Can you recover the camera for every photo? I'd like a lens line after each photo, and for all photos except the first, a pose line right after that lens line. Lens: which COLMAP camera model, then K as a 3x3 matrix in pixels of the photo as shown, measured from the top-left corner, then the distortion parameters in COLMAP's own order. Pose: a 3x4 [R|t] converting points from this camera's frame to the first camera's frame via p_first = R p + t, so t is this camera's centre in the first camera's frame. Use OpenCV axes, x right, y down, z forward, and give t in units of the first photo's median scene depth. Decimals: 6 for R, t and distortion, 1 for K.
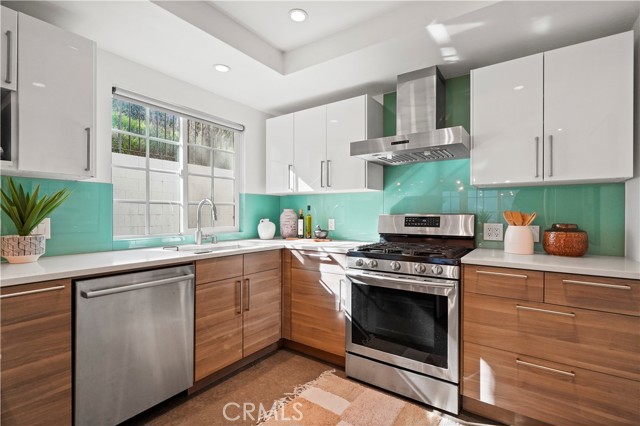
lens RADIAL K [[293.6, 0, 322.7], [0, 293.6, 215.8], [0, 0, 1]] dist [-0.010589, 0.003234]
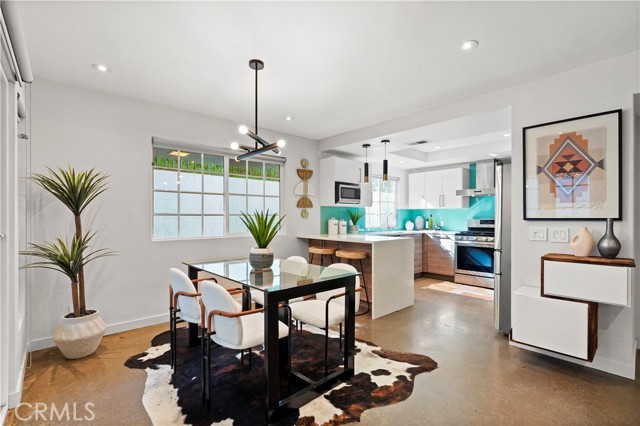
lens RADIAL K [[293.6, 0, 321.1], [0, 293.6, 216.9], [0, 0, 1]] dist [-0.010589, 0.003234]
pose [[0.972220, -0.001949, -0.234060, -0.403698], [-0.000484, 0.999946, -0.010339, 0.004945], [0.234067, 0.010166, 0.972167, -1.559448]]
